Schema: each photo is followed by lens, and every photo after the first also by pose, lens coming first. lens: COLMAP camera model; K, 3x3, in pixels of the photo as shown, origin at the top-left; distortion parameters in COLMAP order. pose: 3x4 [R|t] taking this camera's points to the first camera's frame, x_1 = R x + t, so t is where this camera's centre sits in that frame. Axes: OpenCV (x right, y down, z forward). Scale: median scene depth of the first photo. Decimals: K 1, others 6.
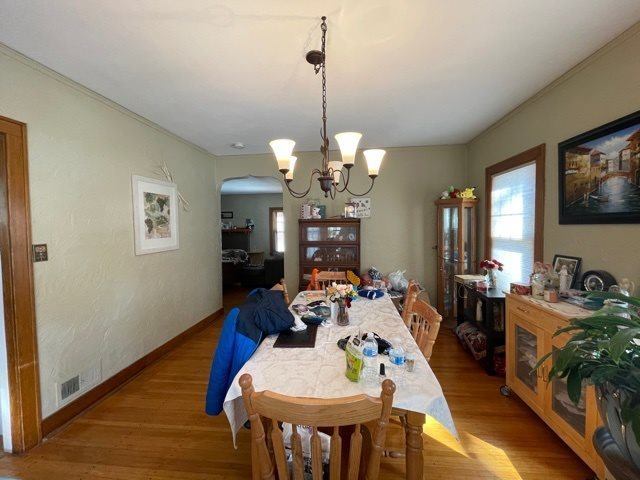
lens RADIAL K [[251.6, 0, 322.2], [0, 251.6, 235.4], [0, 0, 1]] dist [0.001129, 0.000103]
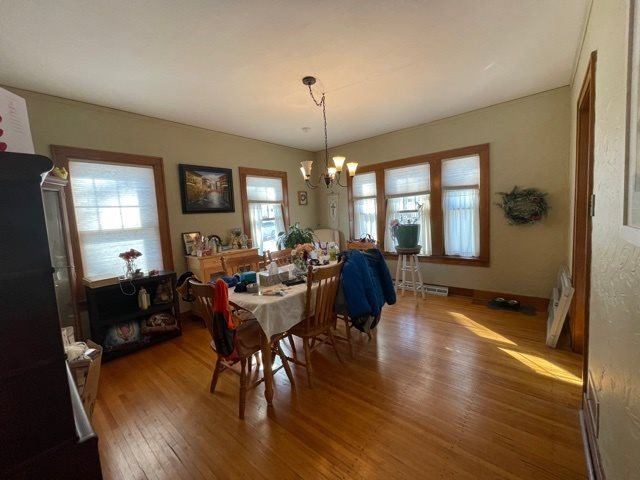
lens RADIAL K [[251.6, 0, 322.2], [0, 251.6, 235.4], [0, 0, 1]] dist [0.001129, 0.000103]
pose [[-0.824253, 0.011549, 0.566104, -0.691641], [0.088081, 0.990236, 0.108045, -0.003664], [-0.559329, 0.138920, -0.817223, 1.777788]]
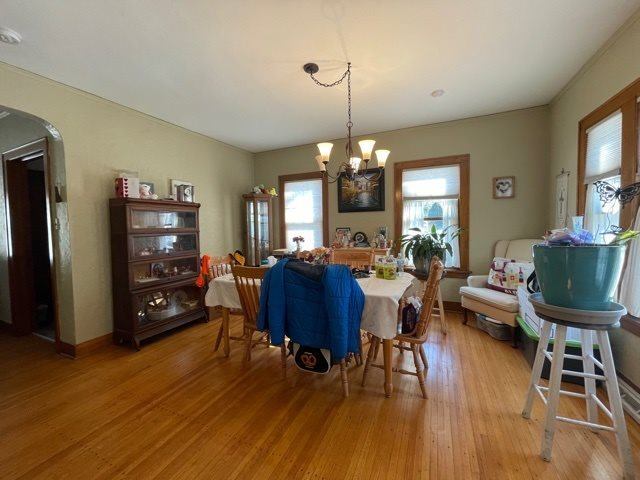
lens RADIAL K [[251.6, 0, 322.2], [0, 251.6, 235.4], [0, 0, 1]] dist [0.001129, 0.000103]
pose [[0.296581, -0.032982, 0.954438, -0.981445], [0.052383, 0.998461, 0.018226, 0.089027], [-0.953570, 0.044591, 0.297852, 0.514939]]
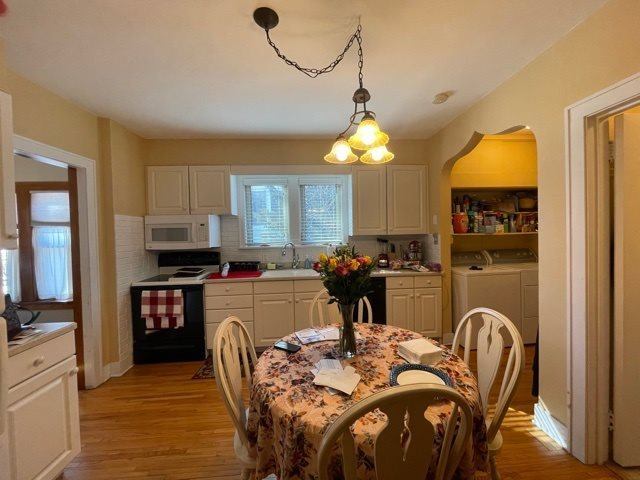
lens RADIAL K [[251.6, 0, 322.2], [0, 251.6, 235.4], [0, 0, 1]] dist [0.001129, 0.000103]
pose [[-0.986018, 0.037134, -0.162450, -1.881838], [0.028623, 0.998108, 0.054423, -0.022092], [0.164164, 0.049012, -0.985215, 1.623107]]
